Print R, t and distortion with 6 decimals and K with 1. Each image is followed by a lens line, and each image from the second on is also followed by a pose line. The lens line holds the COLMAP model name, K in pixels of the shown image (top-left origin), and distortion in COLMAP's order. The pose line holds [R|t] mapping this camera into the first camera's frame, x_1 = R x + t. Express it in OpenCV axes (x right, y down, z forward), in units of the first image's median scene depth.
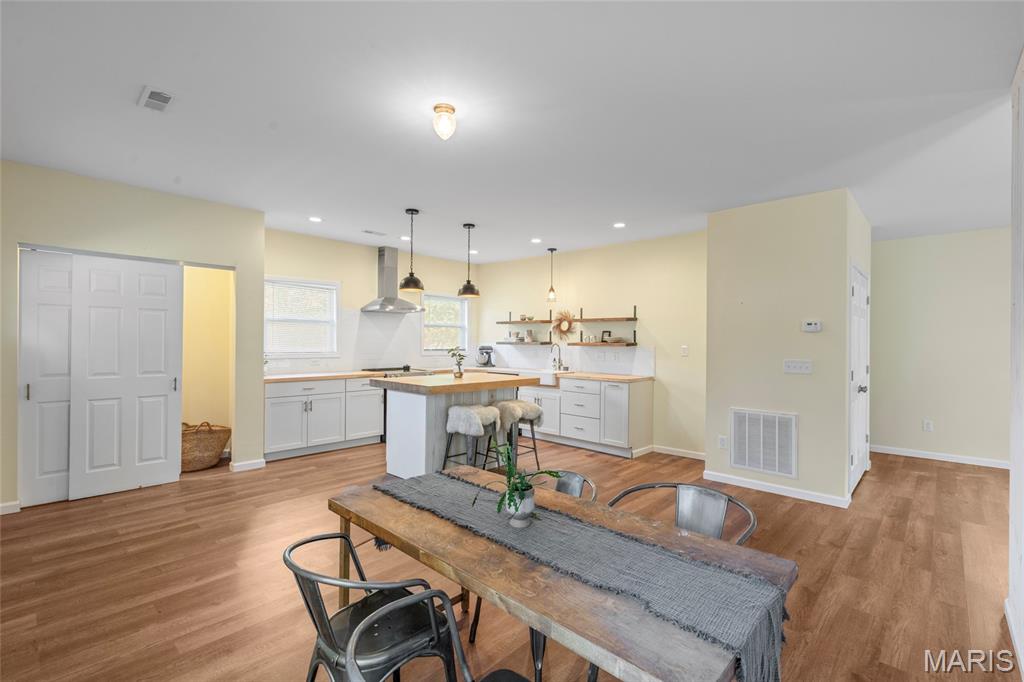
lens RADIAL K [[459.1, 0, 512.2], [0, 459.1, 338.0], [0, 0, 1]] dist [-0.003795, 0.000476]
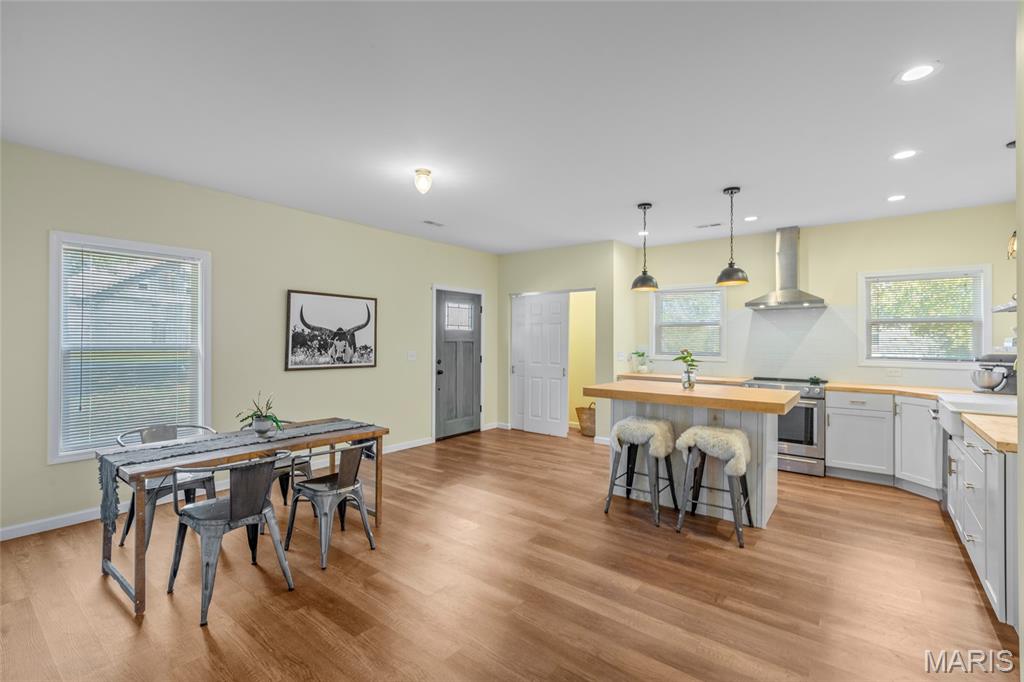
lens RADIAL K [[459.1, 0, 514.1], [0, 459.1, 335.7], [0, 0, 1]] dist [-0.003795, 0.000476]
pose [[0.085646, -0.019527, -0.996134, 0.531731], [-0.000877, 0.999806, -0.019674, 0.007648], [0.996325, 0.002558, 0.085612, 0.497390]]
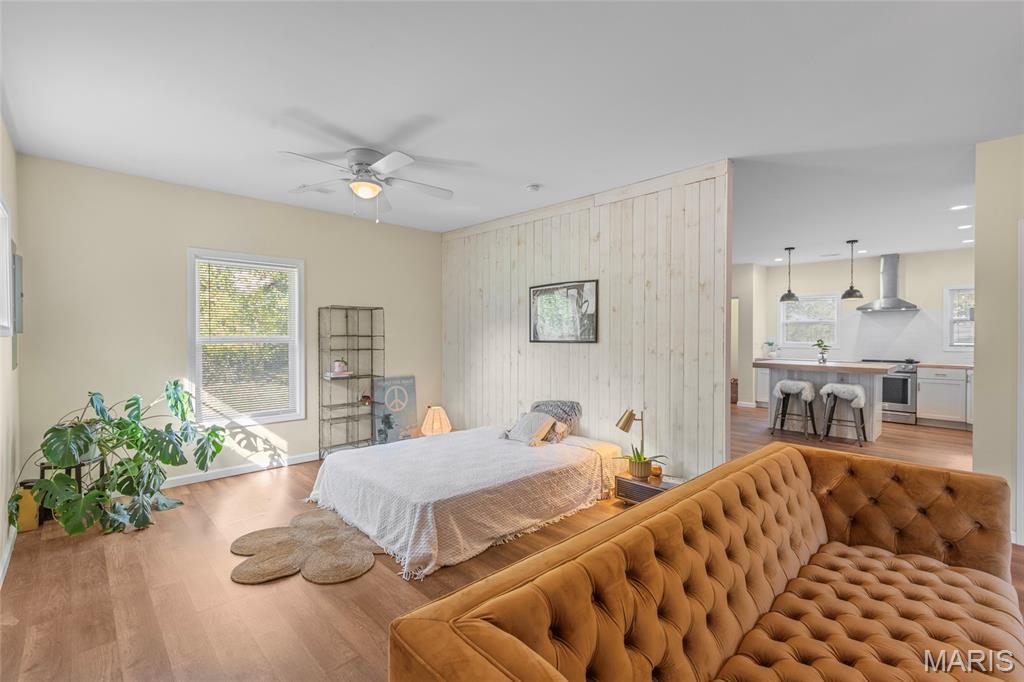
lens RADIAL K [[459.1, 0, 511.8], [0, 459.1, 335.1], [0, 0, 1]] dist [-0.003795, 0.000476]
pose [[-0.062321, -0.006585, -0.998034, 1.012755], [-0.000584, 0.999978, -0.006562, 0.011426], [0.998056, 0.000174, -0.062324, 0.145473]]
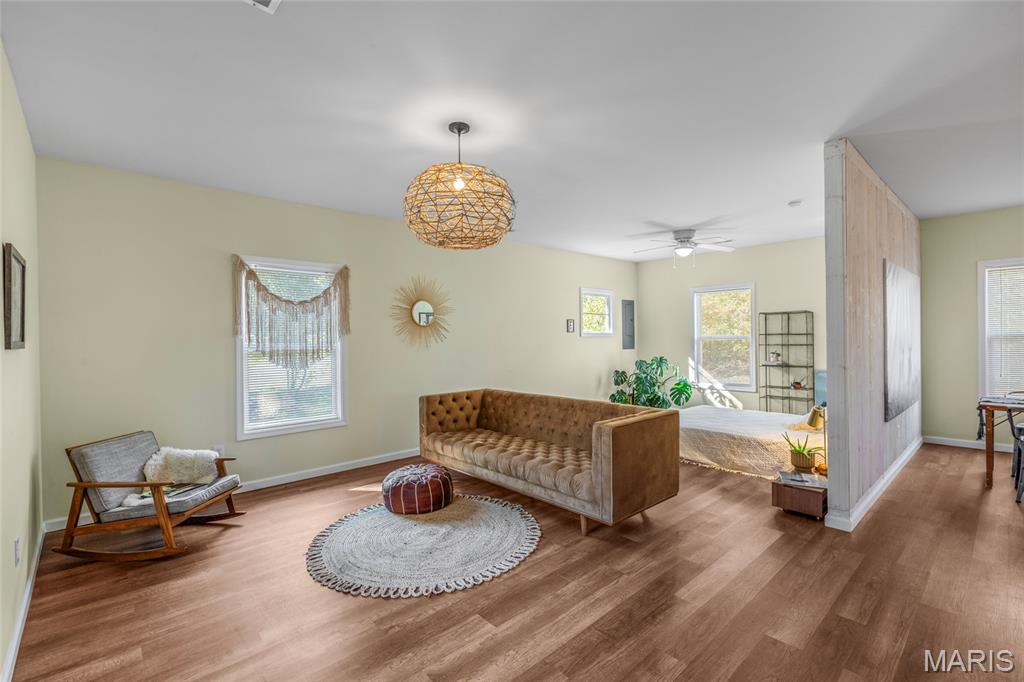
lens RADIAL K [[459.1, 0, 514.3], [0, 459.1, 341.1], [0, 0, 1]] dist [-0.003795, 0.000476]
pose [[-0.996685, 0.009499, 0.080802, 0.750763], [0.010235, 0.999910, 0.008703, 0.008138], [-0.080712, 0.009501, -0.996692, 0.928083]]
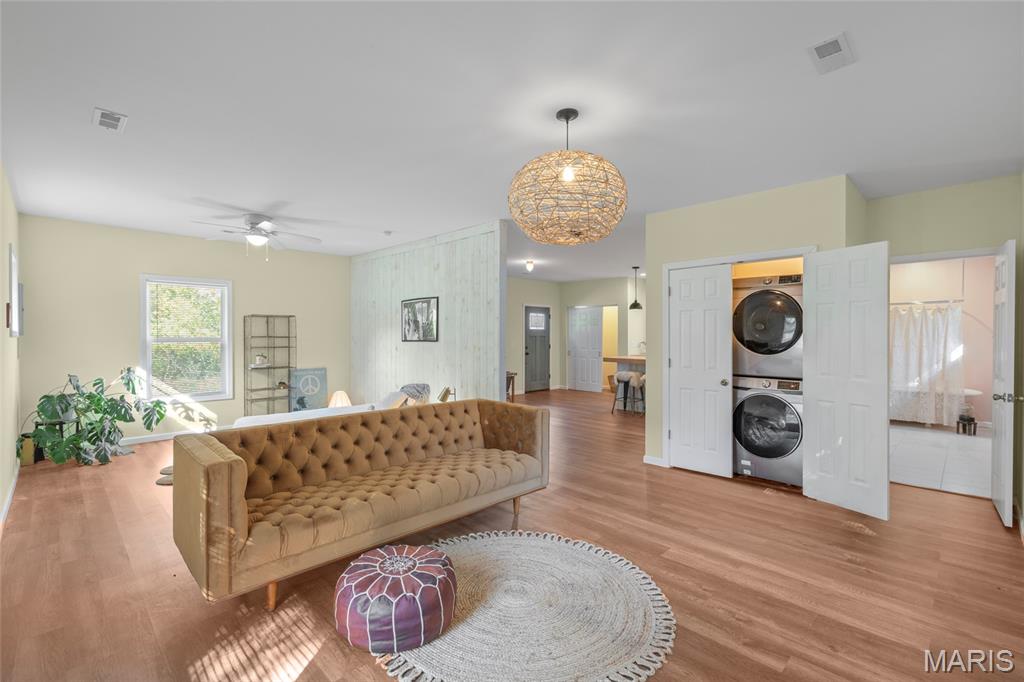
lens RADIAL K [[459.1, 0, 512.3], [0, 459.1, 334.2], [0, 0, 1]] dist [-0.003795, 0.000476]
pose [[-0.037403, -0.010477, -0.999245, 1.285244], [0.000735, 0.999944, -0.010512, 0.013195], [0.999300, -0.001128, -0.037393, 0.429266]]
